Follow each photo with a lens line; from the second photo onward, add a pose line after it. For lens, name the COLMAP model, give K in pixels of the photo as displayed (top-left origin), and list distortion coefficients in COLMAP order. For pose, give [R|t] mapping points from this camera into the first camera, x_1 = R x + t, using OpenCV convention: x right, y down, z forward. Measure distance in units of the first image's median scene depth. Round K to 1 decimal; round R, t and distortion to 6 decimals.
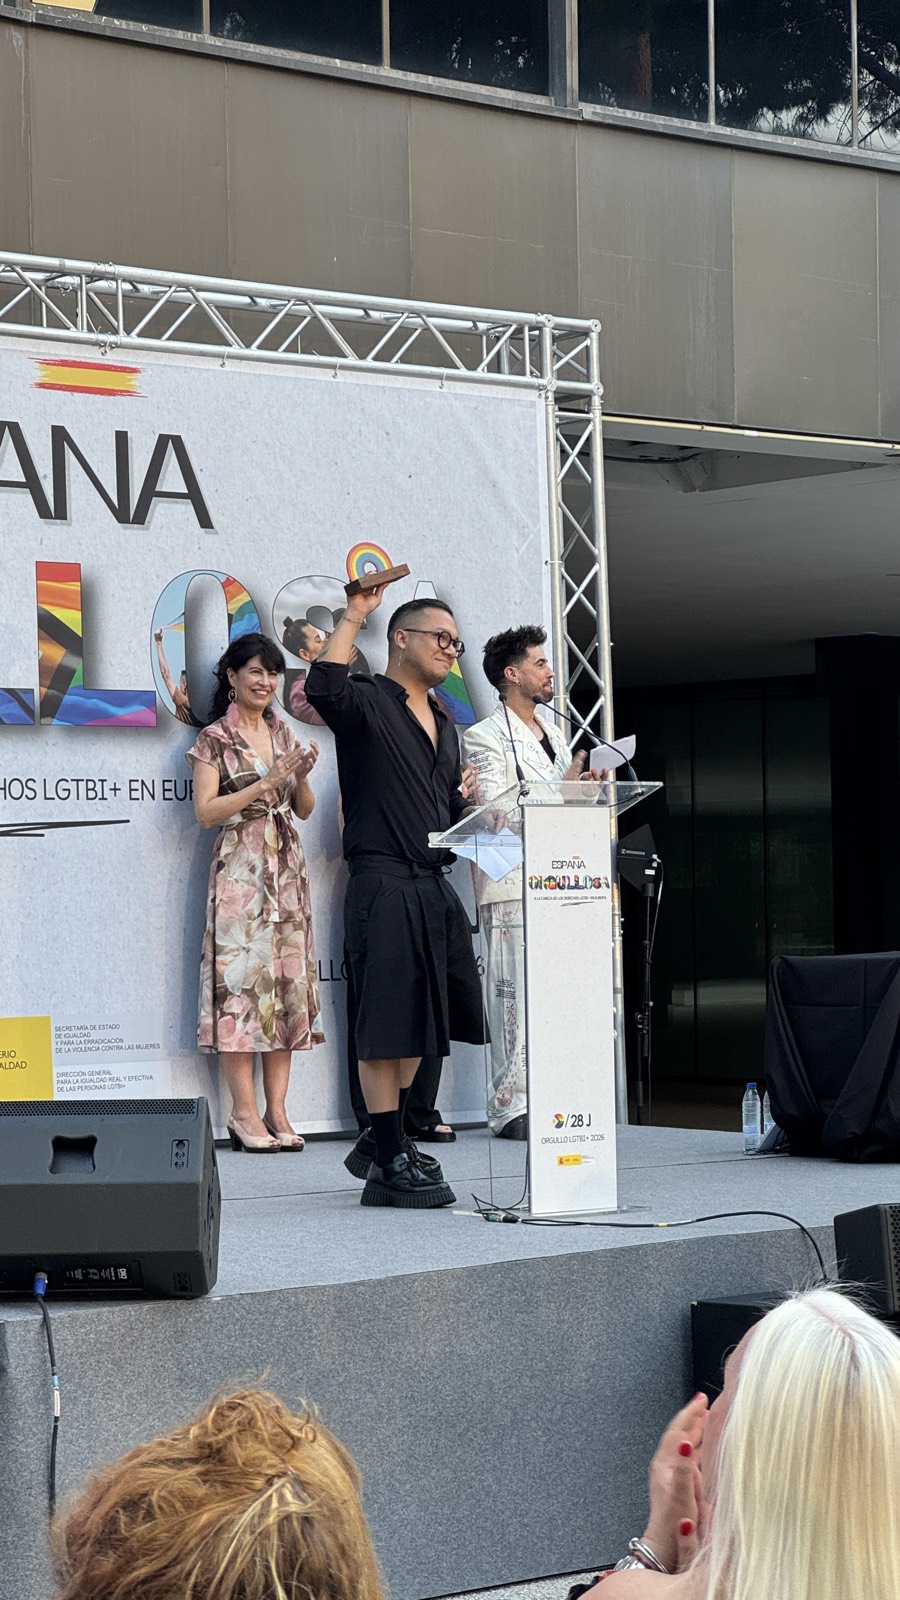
lens RADIAL K [[3743.7, 0, 450.0], [0, 3743.7, 800.0], [0, 0, 1]] dist [0.009687, 0.741214]
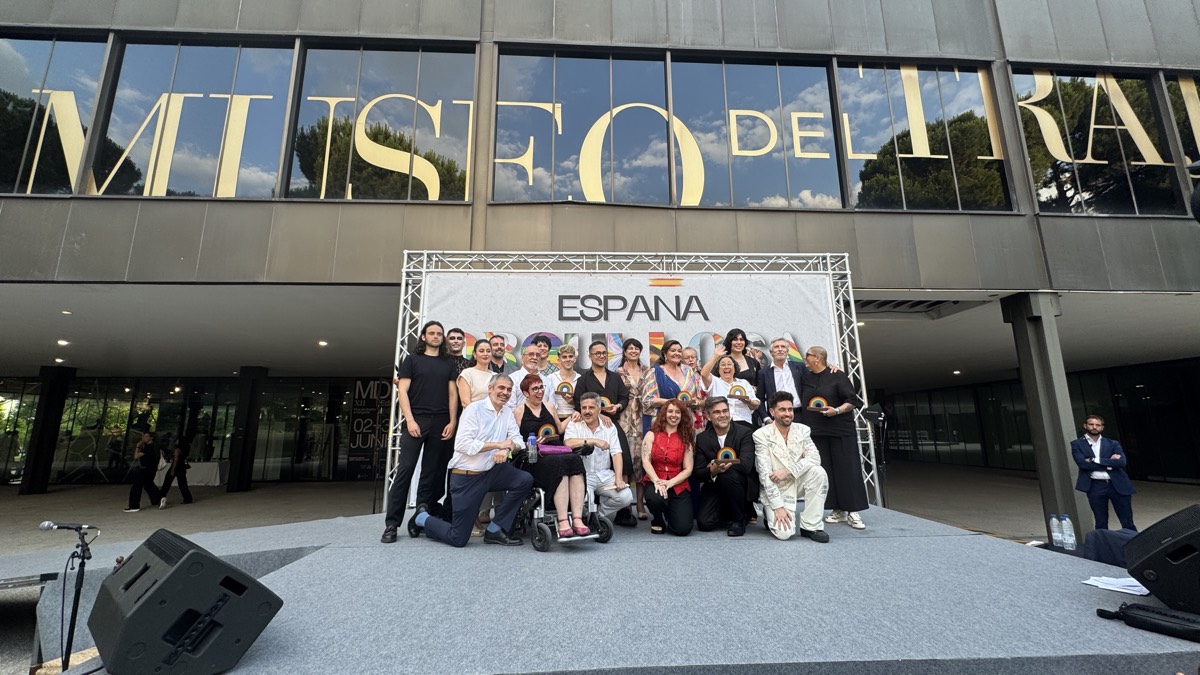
lens RADIAL K [[492.5, 0, 600.0], [0, 492.5, 337.5], [0, 0, 1]] dist [-0.001081, -0.000153]
pose [[0.794213, -0.115820, -0.596499, 0.130721], [0.015467, 0.985202, -0.170698, 0.021057], [0.607443, 0.126345, 0.784252, 0.580913]]
